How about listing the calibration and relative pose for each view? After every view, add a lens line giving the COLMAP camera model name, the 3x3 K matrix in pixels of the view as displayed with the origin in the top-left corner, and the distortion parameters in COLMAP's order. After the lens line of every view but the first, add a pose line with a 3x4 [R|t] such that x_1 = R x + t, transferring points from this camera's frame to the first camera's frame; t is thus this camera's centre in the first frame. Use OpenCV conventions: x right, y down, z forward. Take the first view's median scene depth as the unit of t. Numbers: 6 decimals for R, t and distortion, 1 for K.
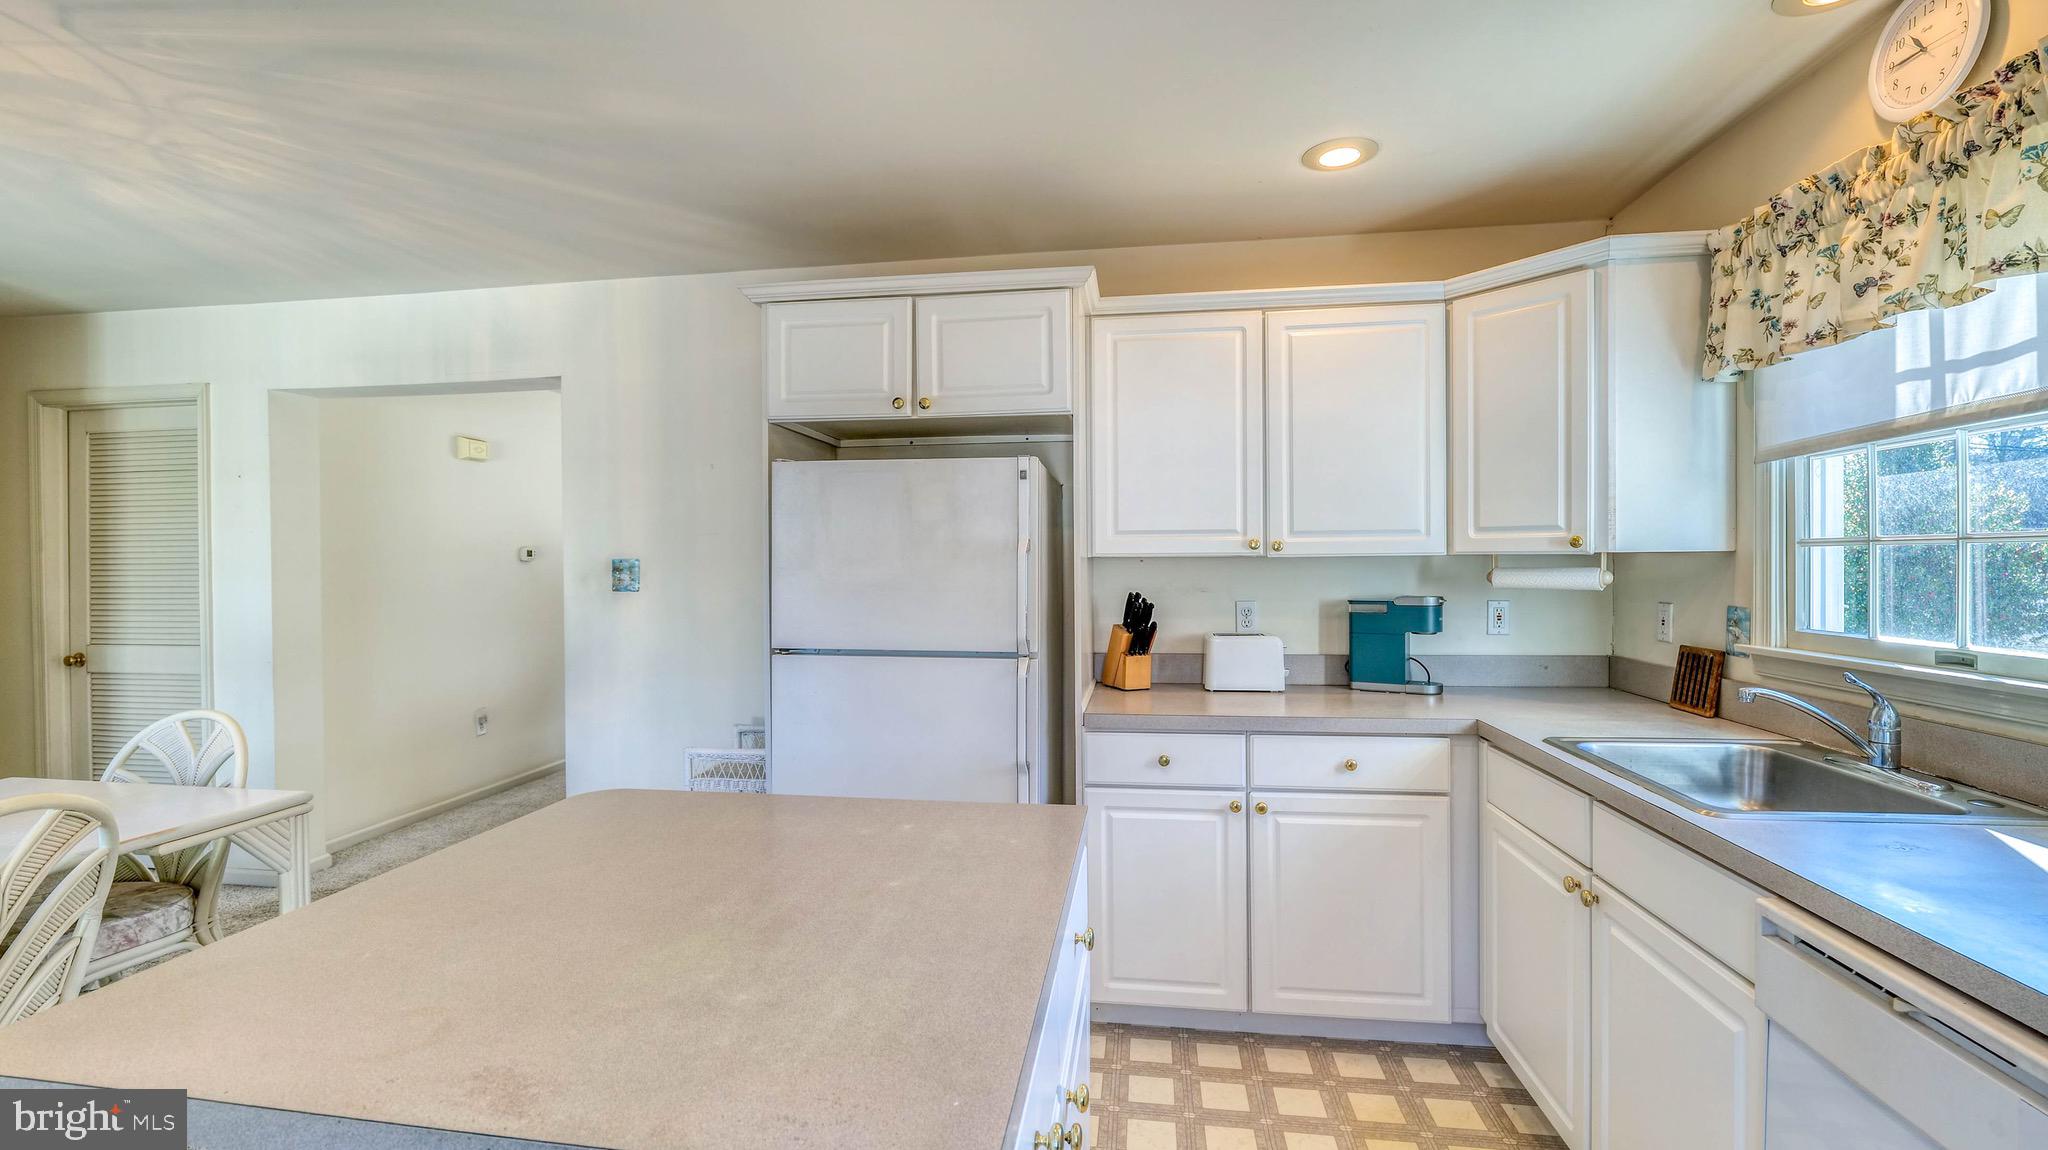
lens RADIAL K [[865.1, 0, 1024.0], [0, 865.1, 575.0], [0, 0, 1]] dist [-0.033658, 0.000090]
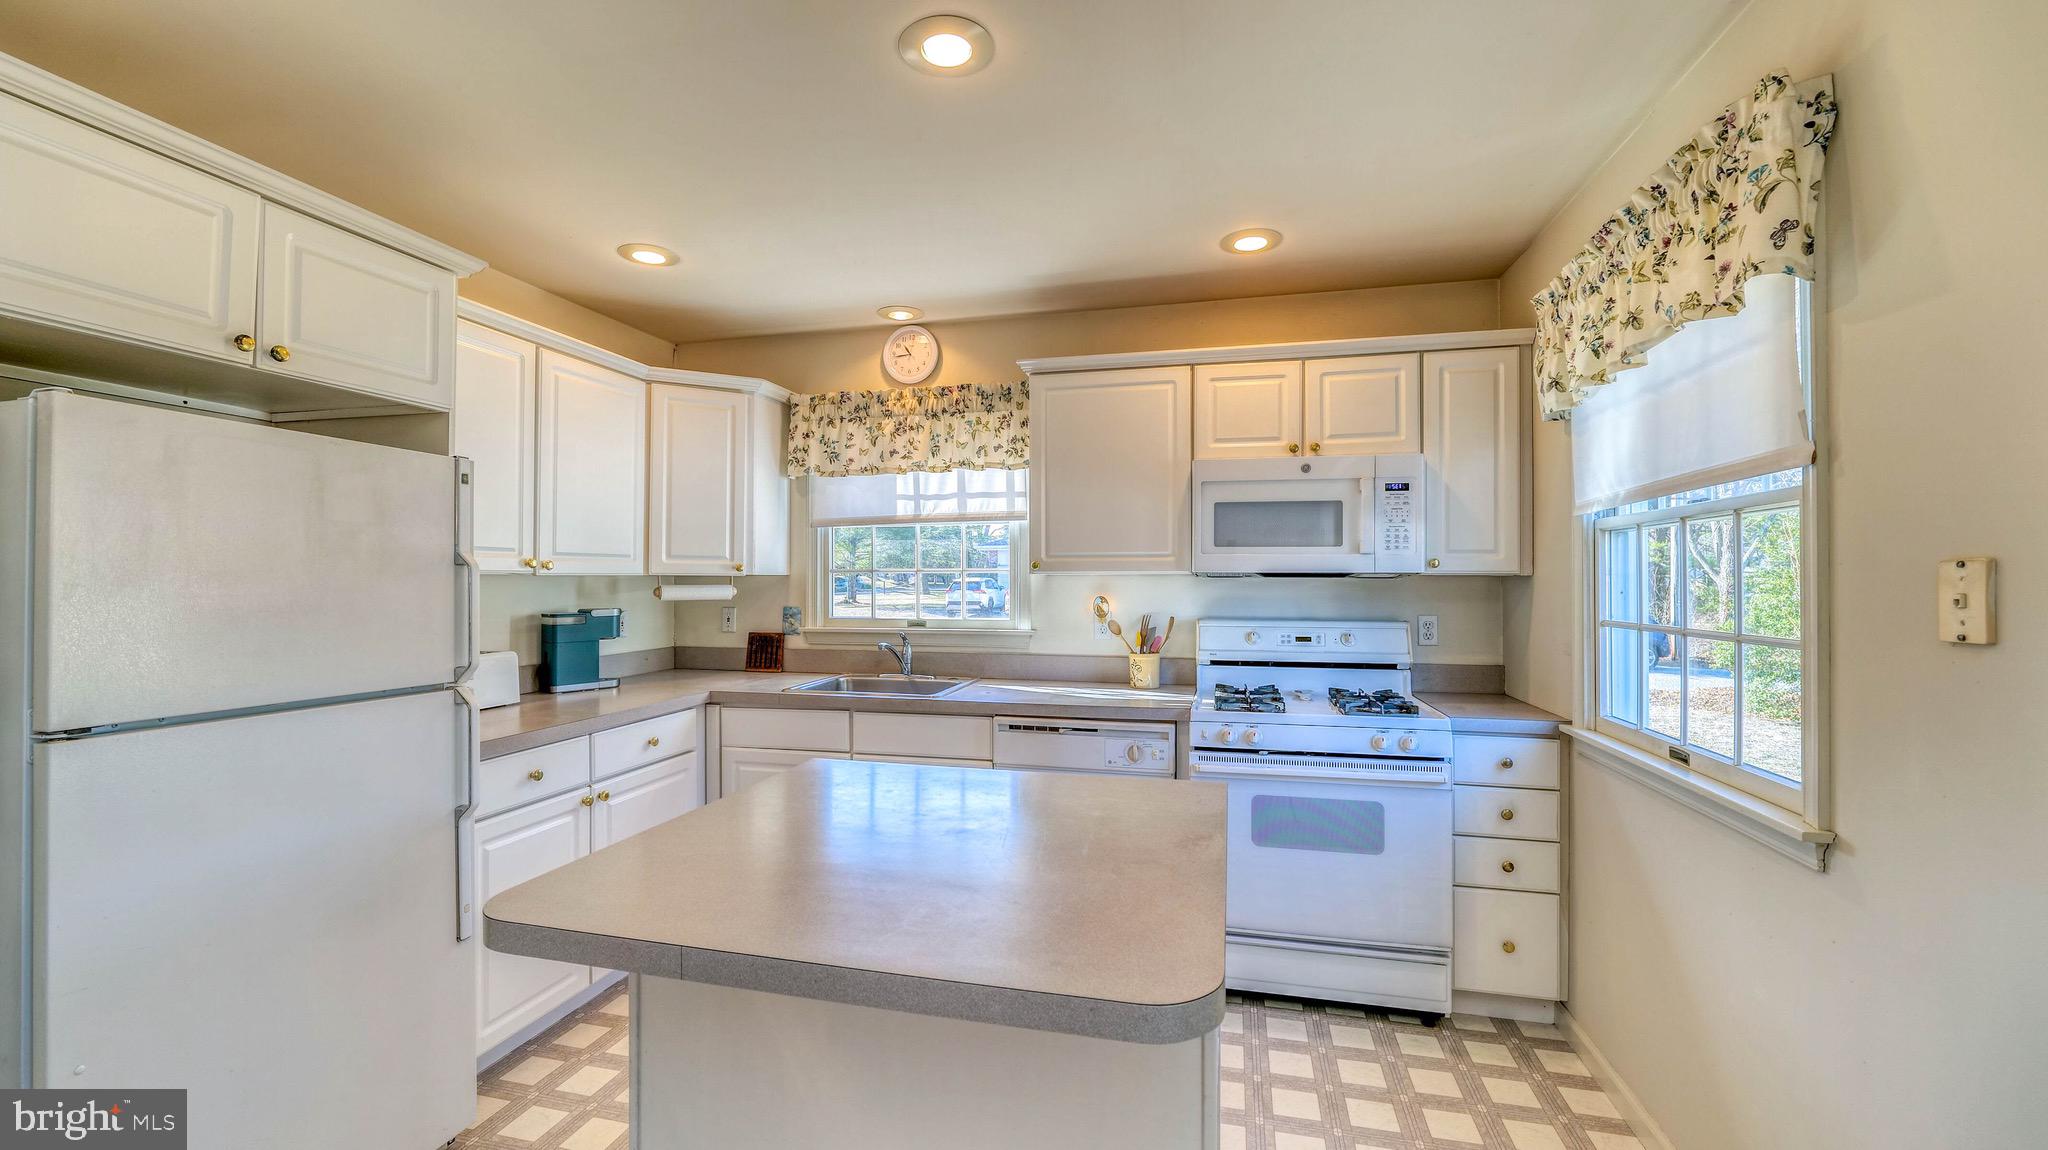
lens RADIAL K [[865.1, 0, 1024.0], [0, 865.1, 575.0], [0, 0, 1]] dist [-0.033658, 0.000090]
pose [[0.052655, 0.012266, 0.998537, -0.894406], [0.015757, 0.999790, -0.013112, 0.002616], [-0.998488, 0.016424, 0.052451, 0.409202]]
